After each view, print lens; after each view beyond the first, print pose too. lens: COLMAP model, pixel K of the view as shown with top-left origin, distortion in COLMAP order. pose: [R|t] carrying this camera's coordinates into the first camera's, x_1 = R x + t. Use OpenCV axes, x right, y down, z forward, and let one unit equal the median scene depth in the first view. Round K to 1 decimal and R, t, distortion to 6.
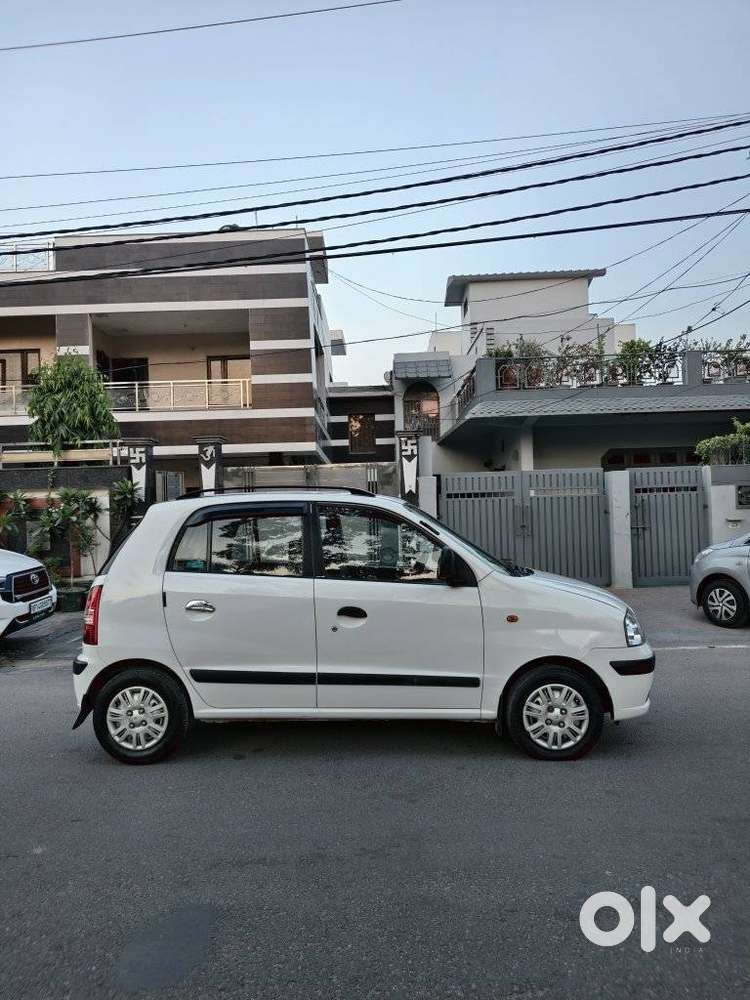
lens RADIAL K [[694.2, 0, 369.4], [0, 694.2, 501.0], [0, 0, 1]] dist [0.050077, -0.062938]
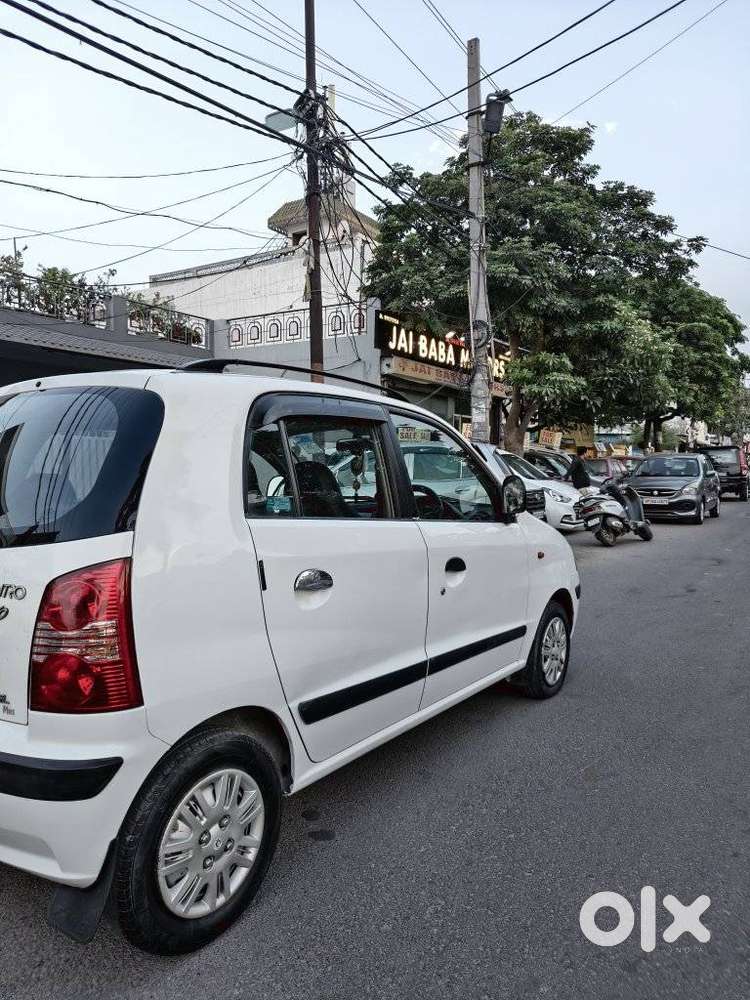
lens RADIAL K [[694.2, 0, 369.4], [0, 694.2, 501.0], [0, 0, 1]] dist [0.050077, -0.062938]
pose [[0.508113, -0.010572, 0.861225, -0.370549], [-0.036777, 0.998746, 0.033958, 0.038899], [-0.860505, -0.048928, 0.507088, 0.382927]]
